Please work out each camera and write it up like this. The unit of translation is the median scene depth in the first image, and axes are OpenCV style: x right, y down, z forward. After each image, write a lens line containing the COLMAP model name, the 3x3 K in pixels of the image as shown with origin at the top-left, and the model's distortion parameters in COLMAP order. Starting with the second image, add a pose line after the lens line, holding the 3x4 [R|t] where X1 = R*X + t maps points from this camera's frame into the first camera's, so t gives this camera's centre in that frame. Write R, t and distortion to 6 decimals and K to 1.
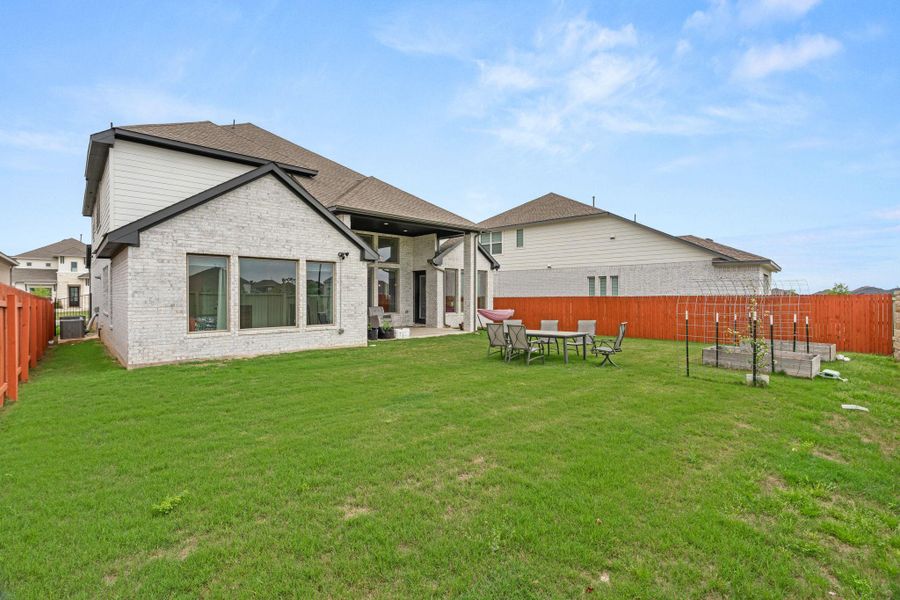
lens RADIAL K [[402.7, 0, 446.0], [0, 402.7, 297.0], [0, 0, 1]] dist [-0.004846, -0.000182]
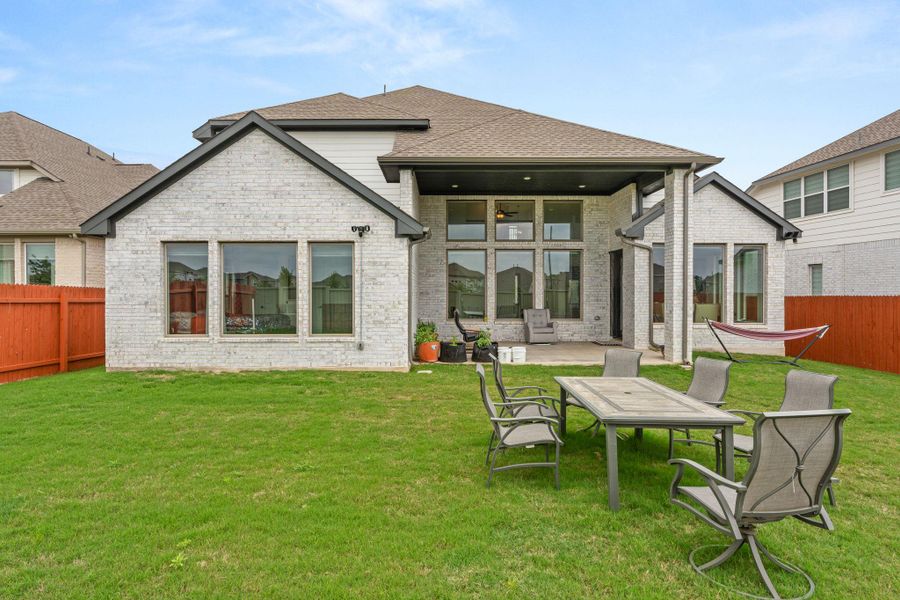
lens RADIAL K [[466.2, 0, 446.1], [0, 466.2, 297.8], [0, 0, 1]] dist [-0.002518, 0.000453]
pose [[0.738162, 0.009878, -0.674552, 0.359471], [-0.003763, 0.999938, 0.010524, -0.002479], [0.674613, -0.005230, 0.738153, 0.529673]]
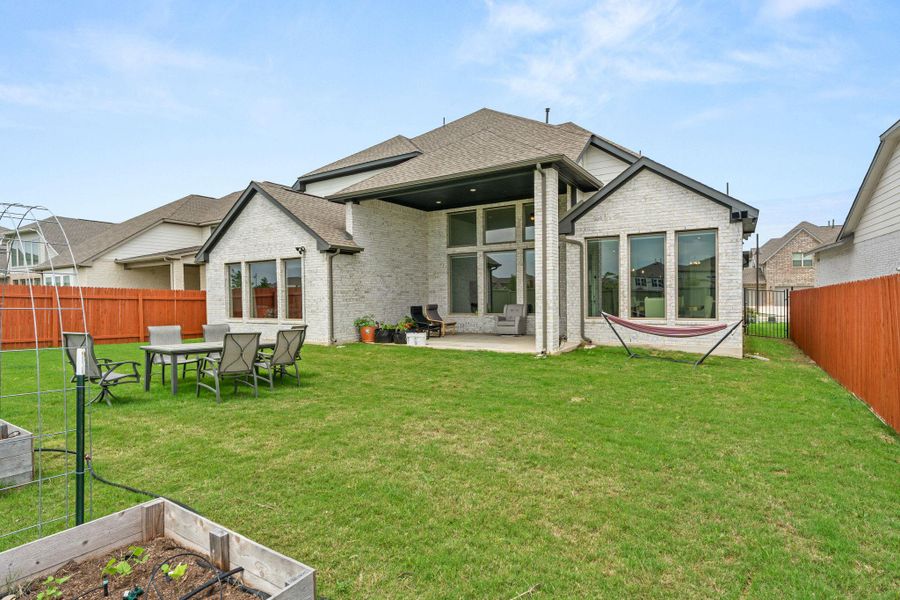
lens RADIAL K [[457.1, 0, 450.0], [0, 457.1, 300.0], [0, 0, 1]] dist [0.001969, 0.000069]
pose [[0.267159, 0.009951, -0.963601, 0.911626], [0.011975, 0.999835, 0.013646, 0.006954], [0.963578, -0.015185, 0.266996, 1.045547]]
